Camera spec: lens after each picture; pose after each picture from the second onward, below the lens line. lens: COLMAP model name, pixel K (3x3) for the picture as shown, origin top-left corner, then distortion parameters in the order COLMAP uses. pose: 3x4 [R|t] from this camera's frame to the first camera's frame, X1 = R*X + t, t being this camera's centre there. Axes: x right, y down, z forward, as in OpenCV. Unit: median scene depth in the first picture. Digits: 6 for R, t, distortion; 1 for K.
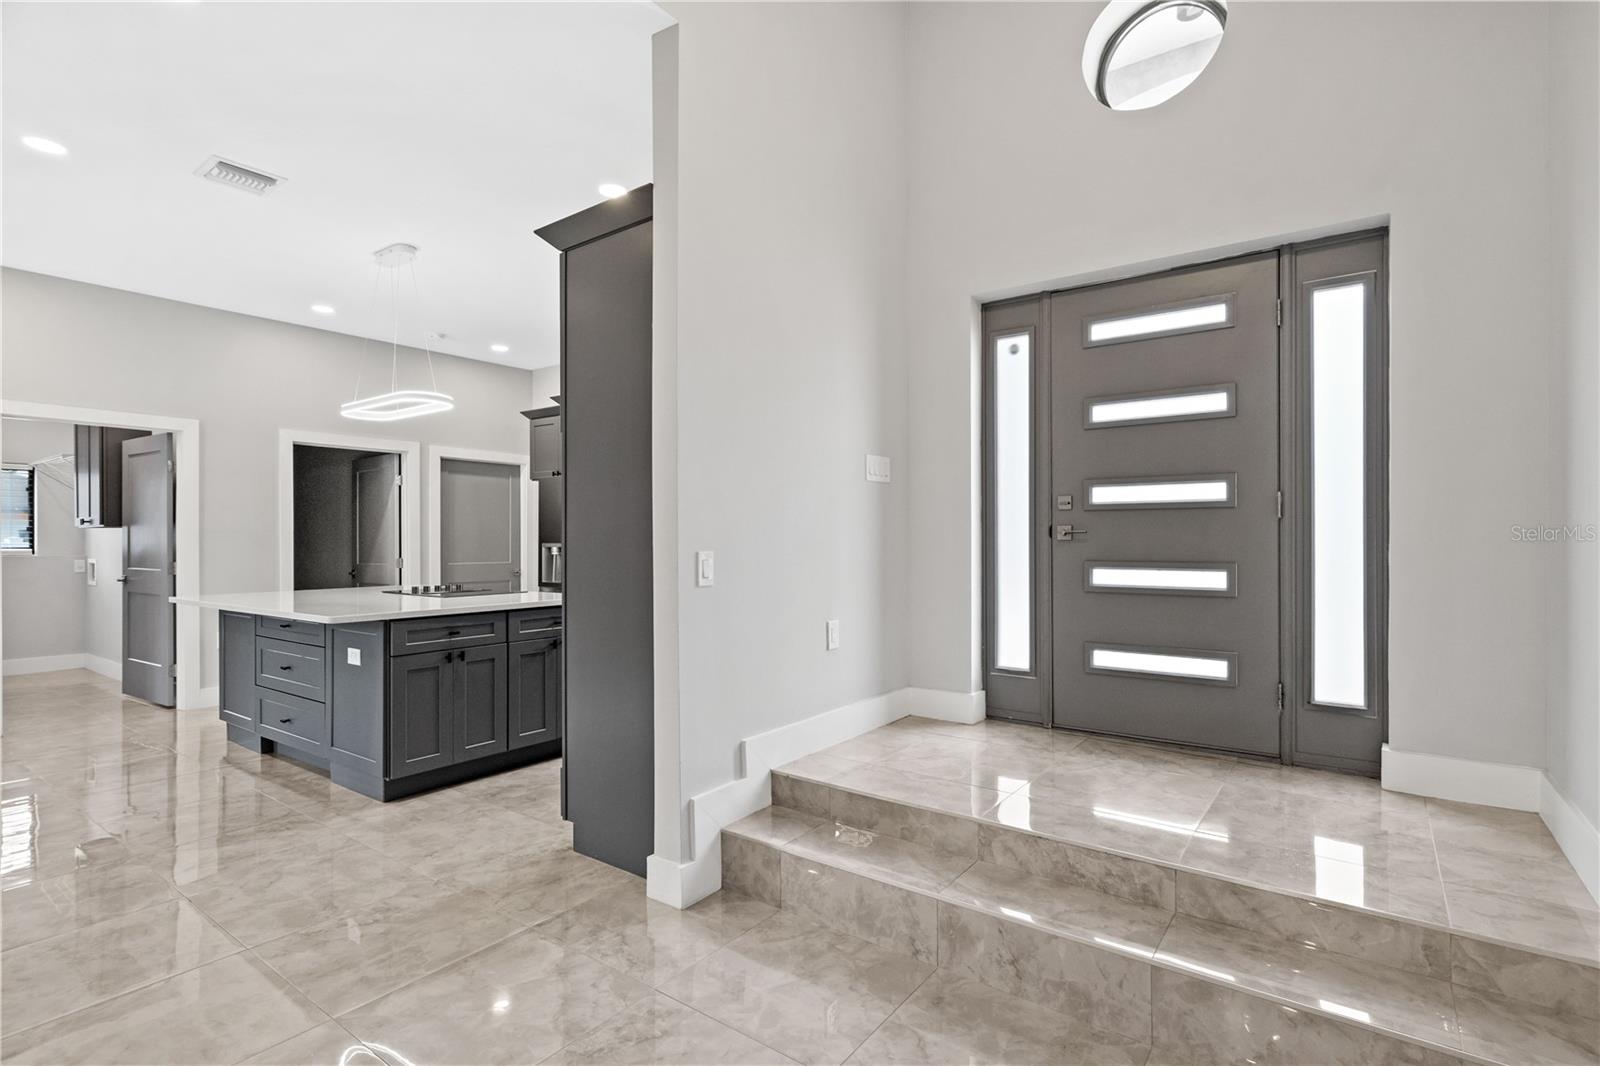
lens RADIAL K [[772.3, 0, 800.0], [0, 772.3, 533.0], [0, 0, 1]] dist [0.001732, 0.000179]
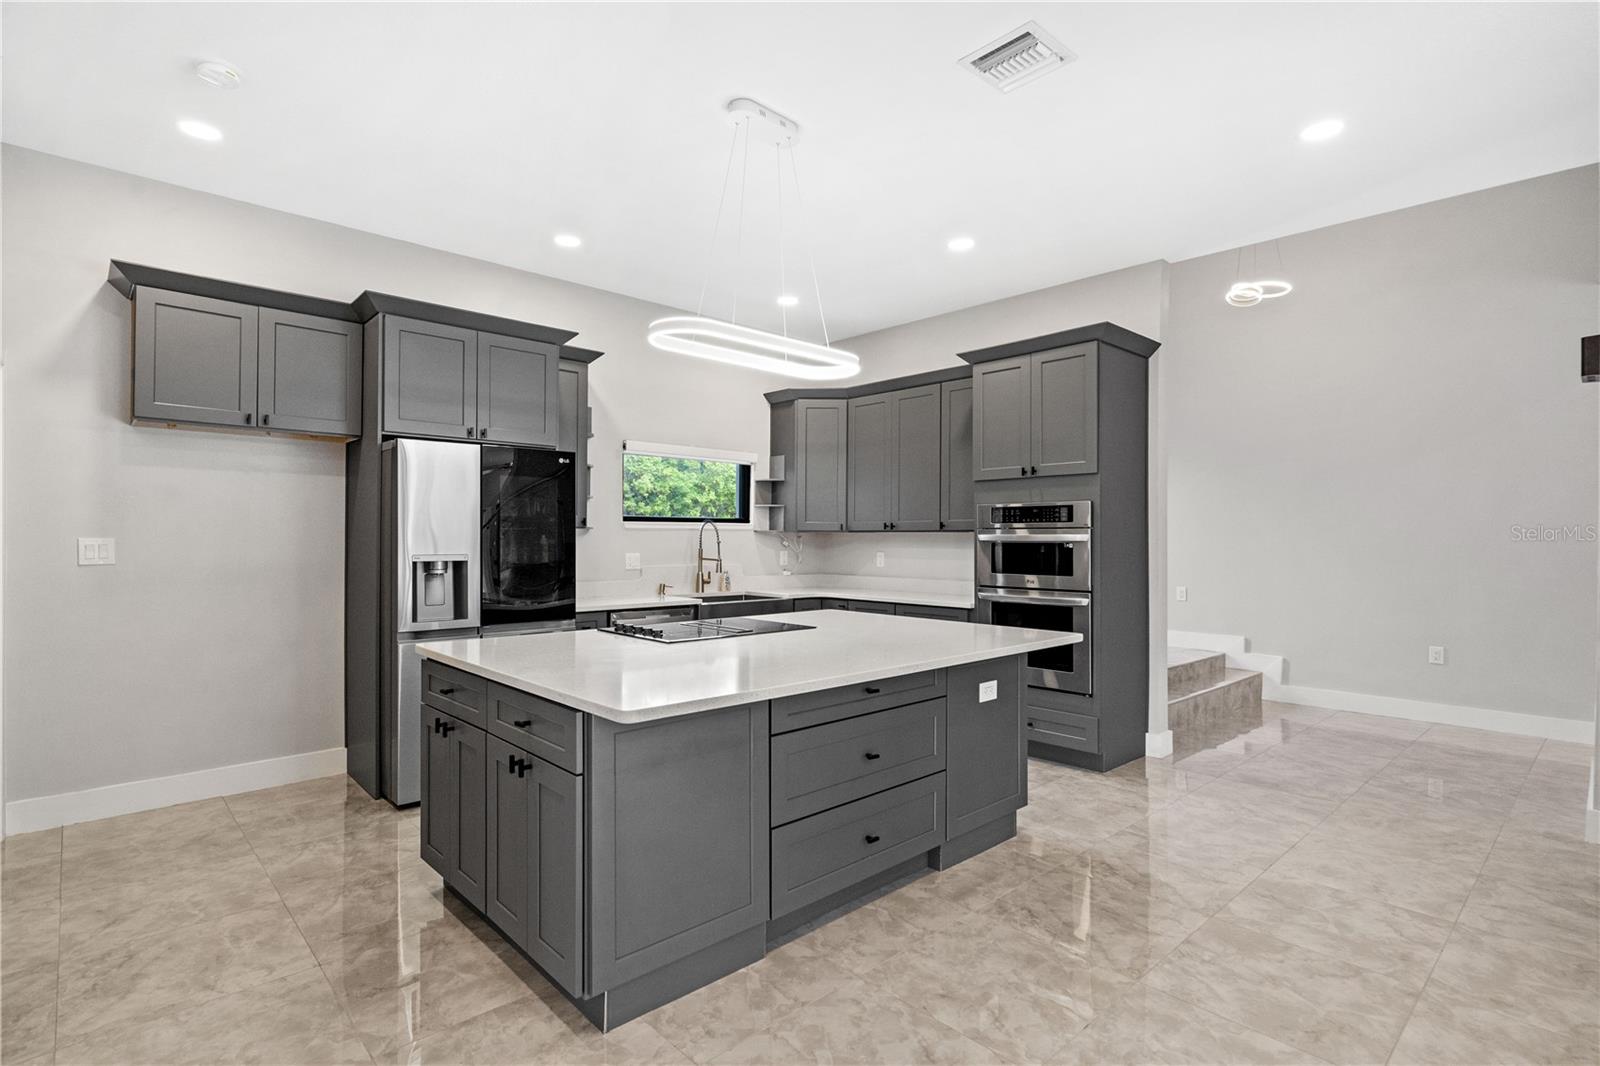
lens RADIAL K [[785.2, 0, 802.0], [0, 785.2, 533.9], [0, 0, 1]] dist [-0.000806, -0.000214]
pose [[0.181033, 0.009232, 0.983434, -0.892973], [-0.014409, 0.999874, -0.006733, -0.002994], [-0.983372, -0.012952, 0.181143, 0.636935]]
